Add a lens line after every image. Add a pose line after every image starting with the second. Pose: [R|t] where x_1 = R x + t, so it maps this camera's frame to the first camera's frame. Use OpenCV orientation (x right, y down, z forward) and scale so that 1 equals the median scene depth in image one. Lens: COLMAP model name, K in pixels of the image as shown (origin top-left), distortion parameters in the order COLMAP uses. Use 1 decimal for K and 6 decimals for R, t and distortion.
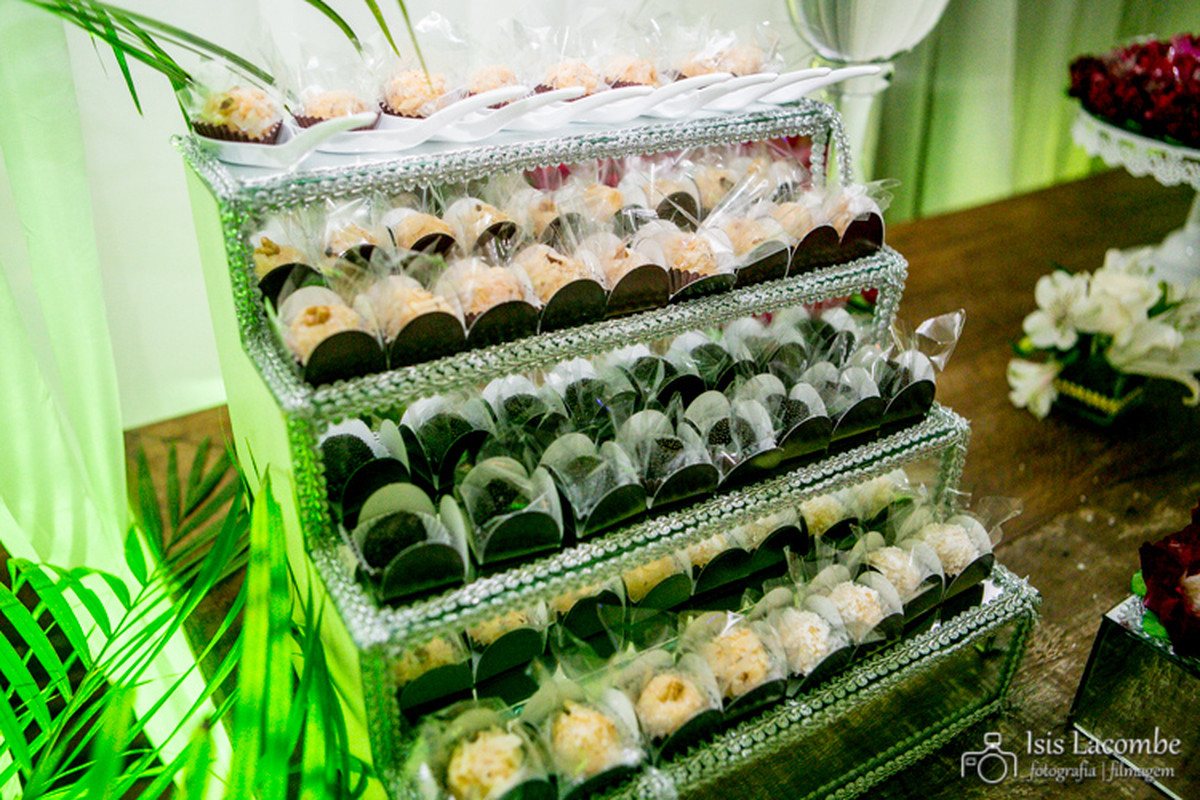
lens RADIAL K [[954.3, 0, 600.0], [0, 954.3, 400.0], [0, 0, 1]] dist [-0.067786, -0.001356]
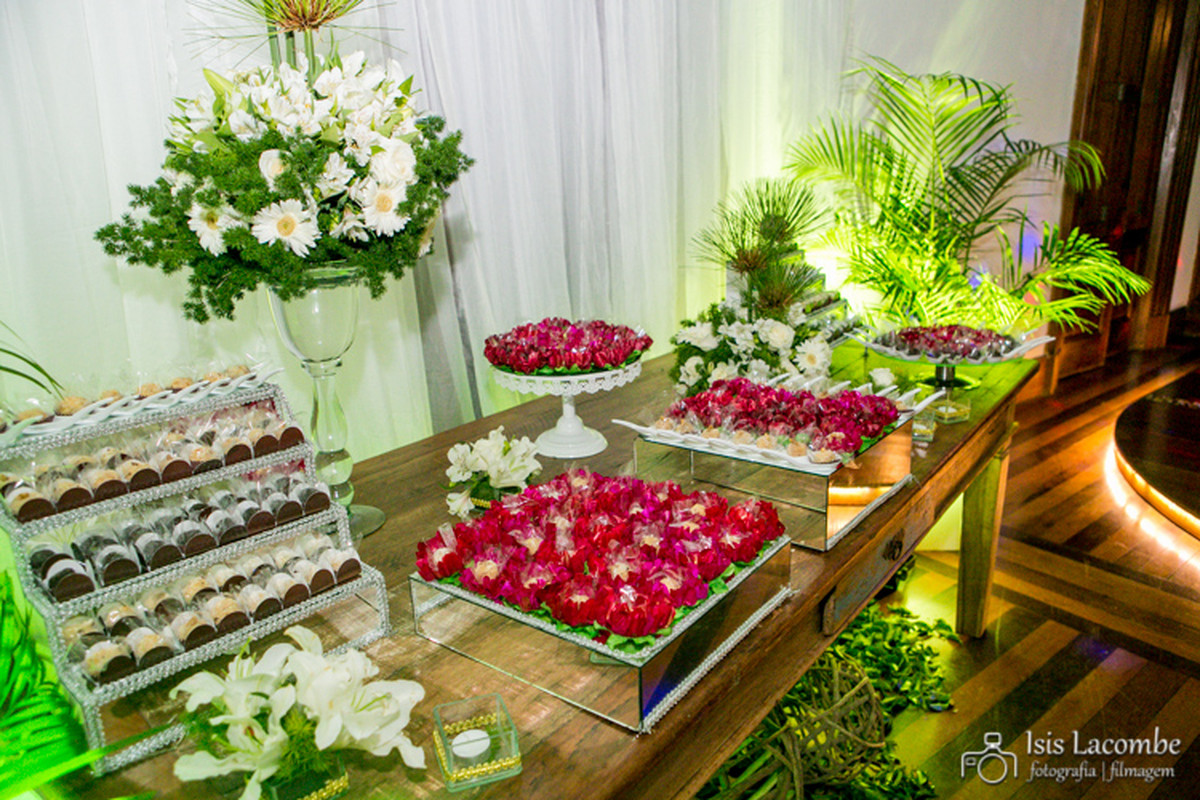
lens RADIAL K [[837.9, 0, 600.0], [0, 837.9, 400.0], [0, 0, 1]] dist [-0.033866, 0.001089]
pose [[0.952821, -0.133359, 0.272668, 0.549347], [0.200112, 0.951433, -0.233943, 0.448095], [-0.228227, 0.277470, 0.933232, -1.344287]]
